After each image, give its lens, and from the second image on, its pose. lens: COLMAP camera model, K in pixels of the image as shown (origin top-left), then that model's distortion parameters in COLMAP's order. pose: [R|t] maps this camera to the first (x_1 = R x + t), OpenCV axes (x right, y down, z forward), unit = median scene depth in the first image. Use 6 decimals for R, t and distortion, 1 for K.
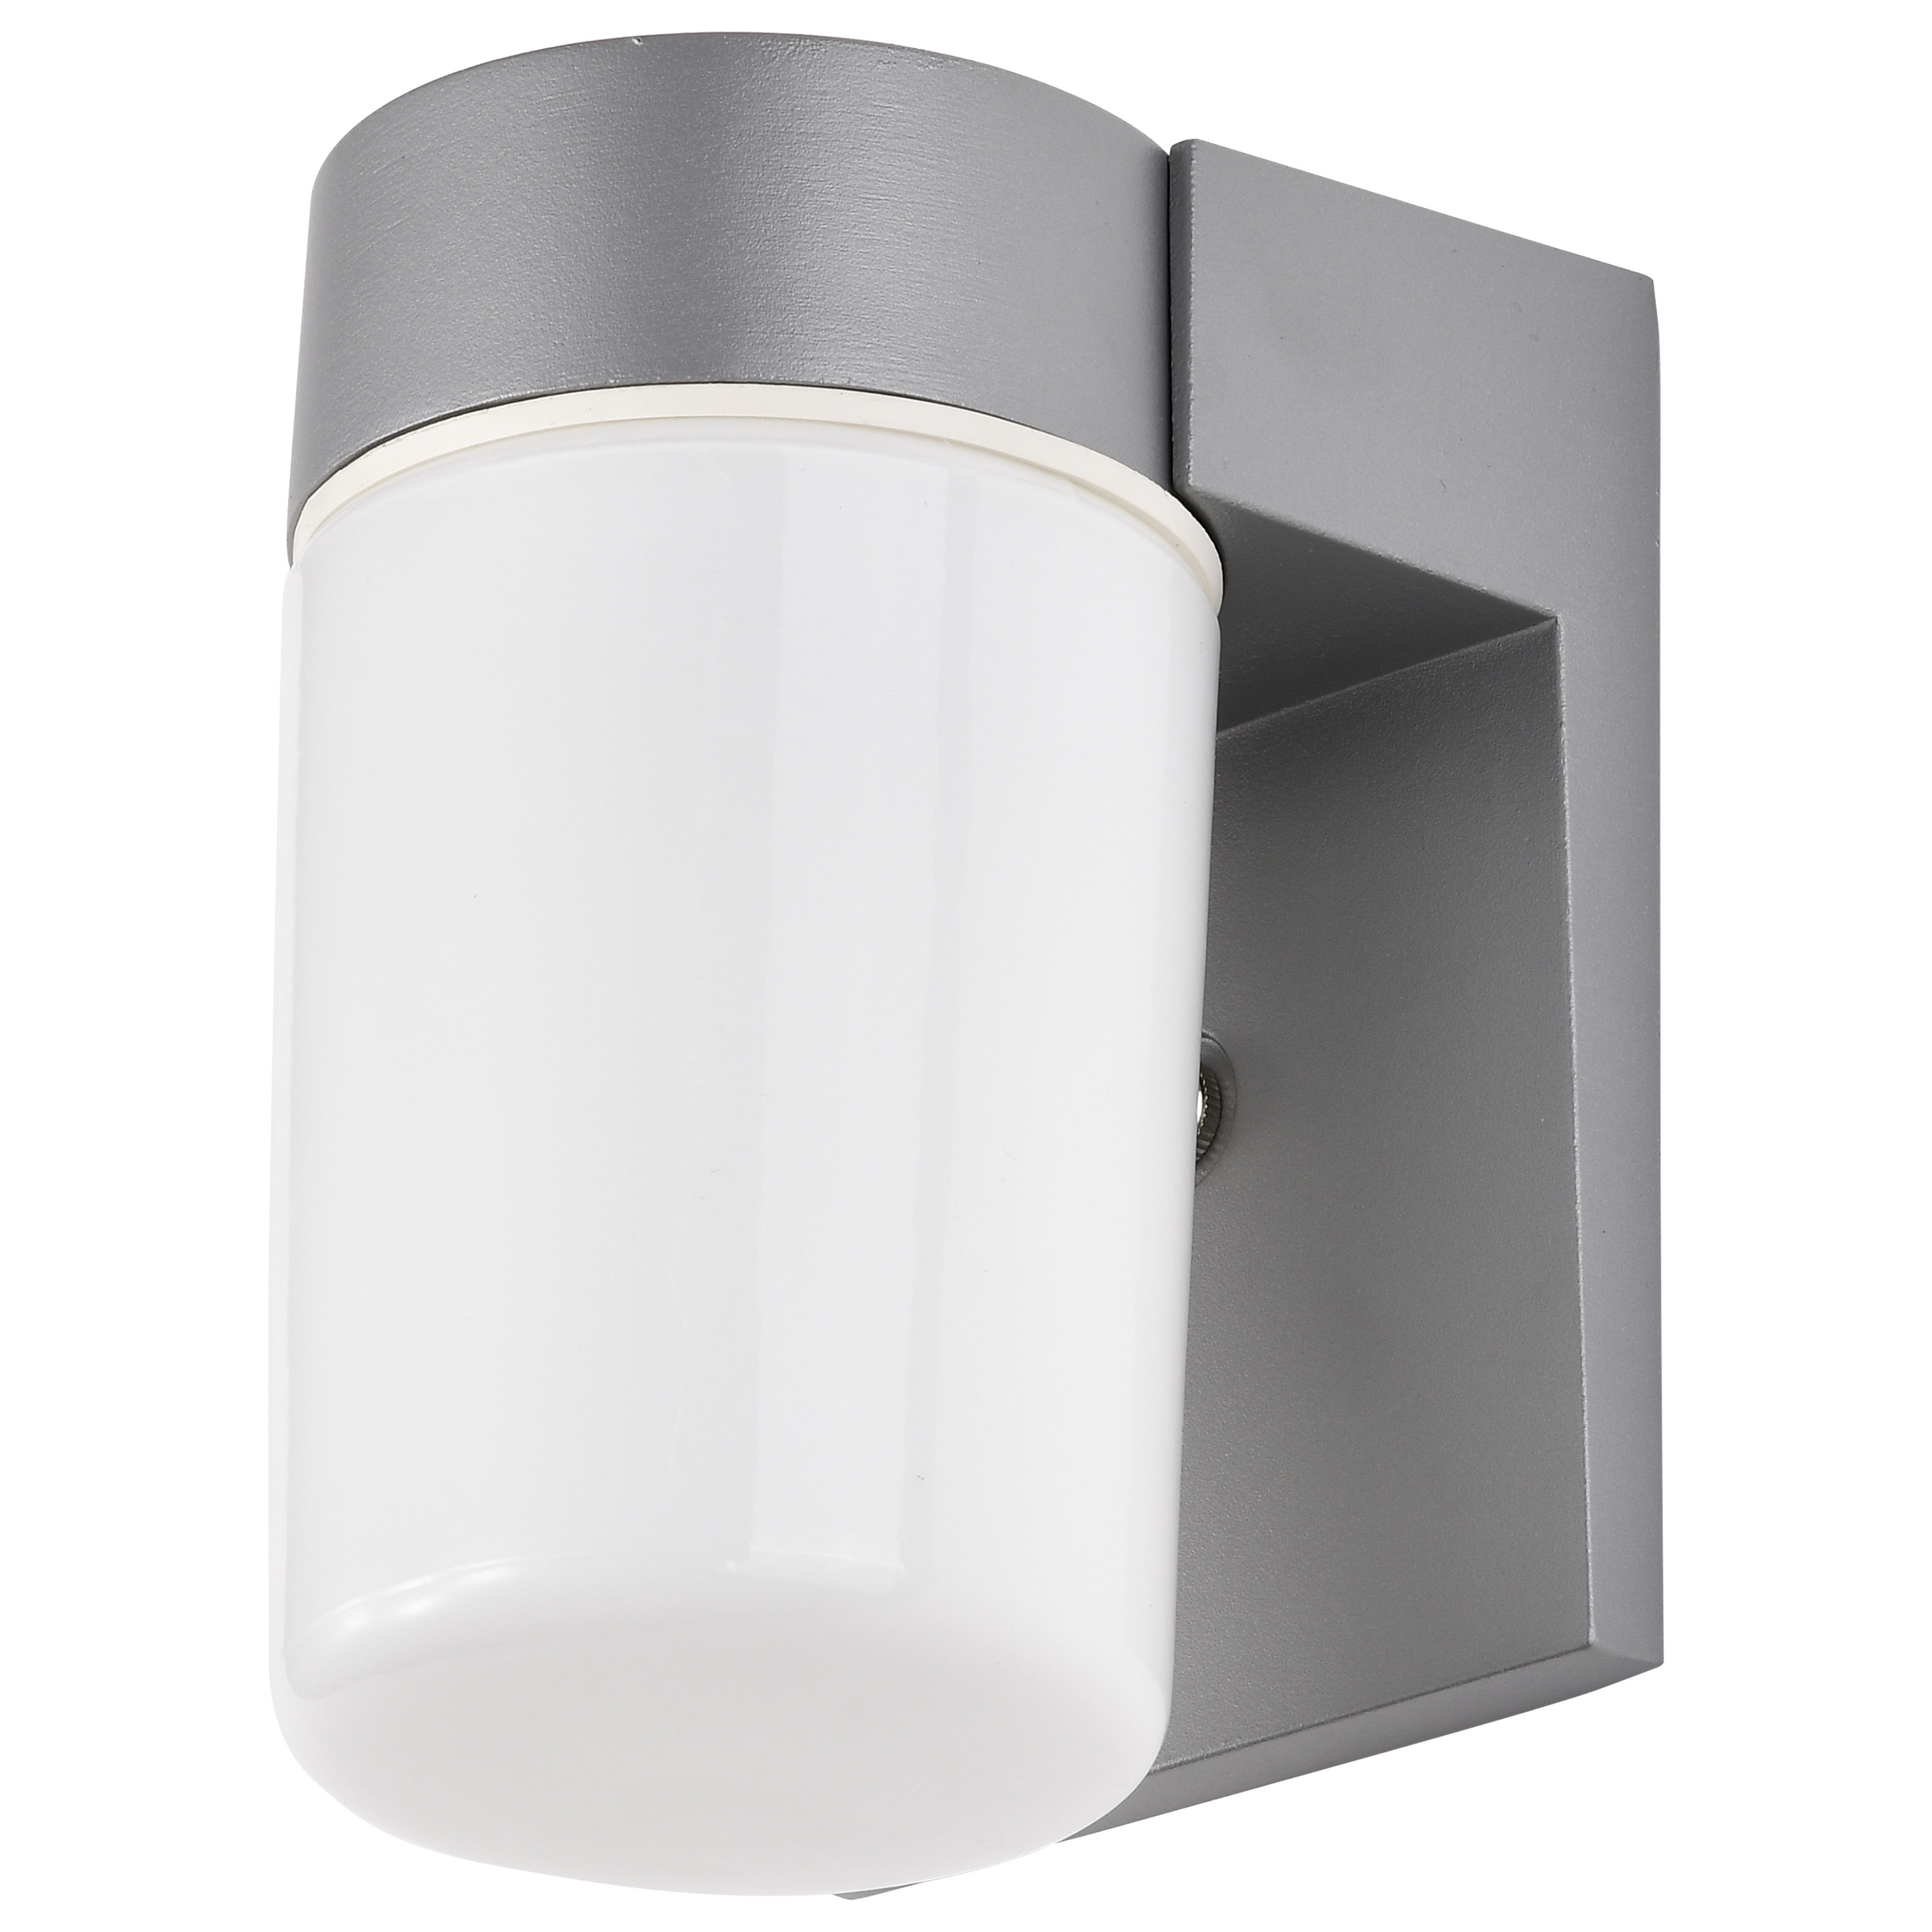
lens RADIAL K [[8728.3, 0, 957.2], [0, 8728.3, 962.6], [0, 0, 1]] dist [0.258859, 0.000000]
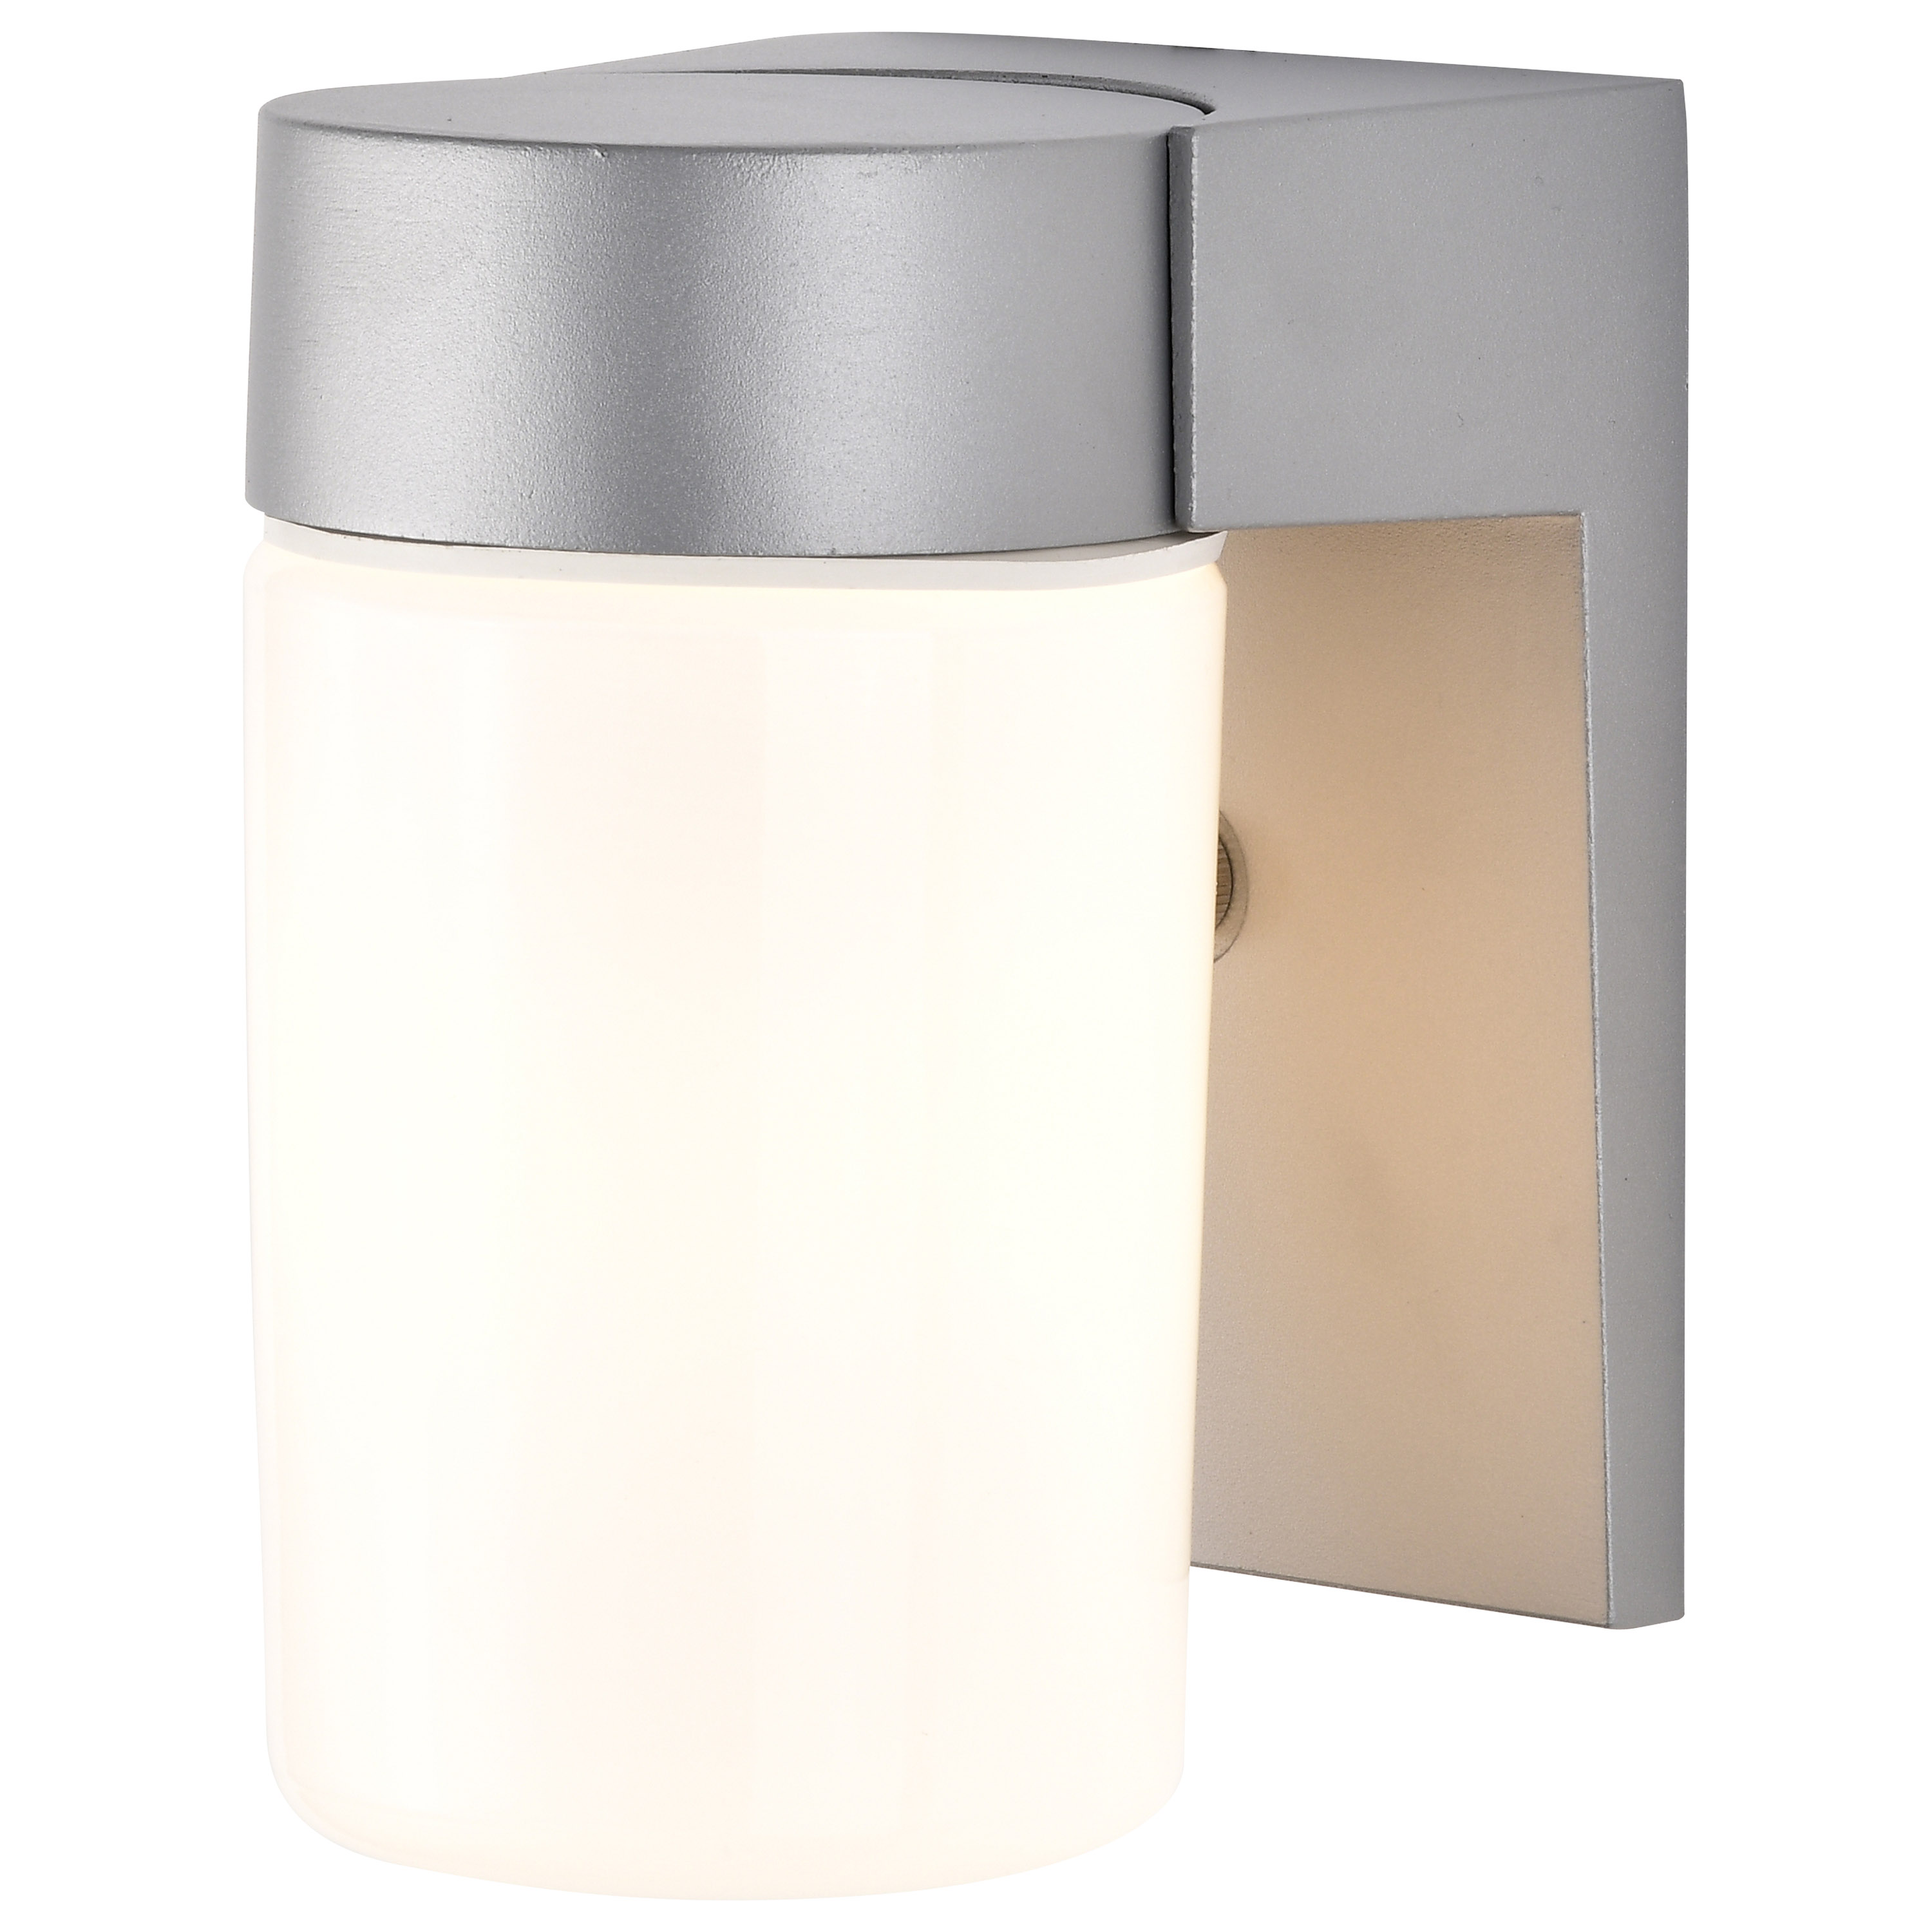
lens RADIAL K [[8728.3, 0, 985.8], [0, 8728.3, 959.4], [0, 0, 1]] dist [0.258859, 0.000000]
pose [[0.999884, -0.014951, -0.002827, 0.005968], [0.015187, 0.969115, 0.246141, -0.242774], [-0.000940, -0.246155, 0.969230, 0.065243]]
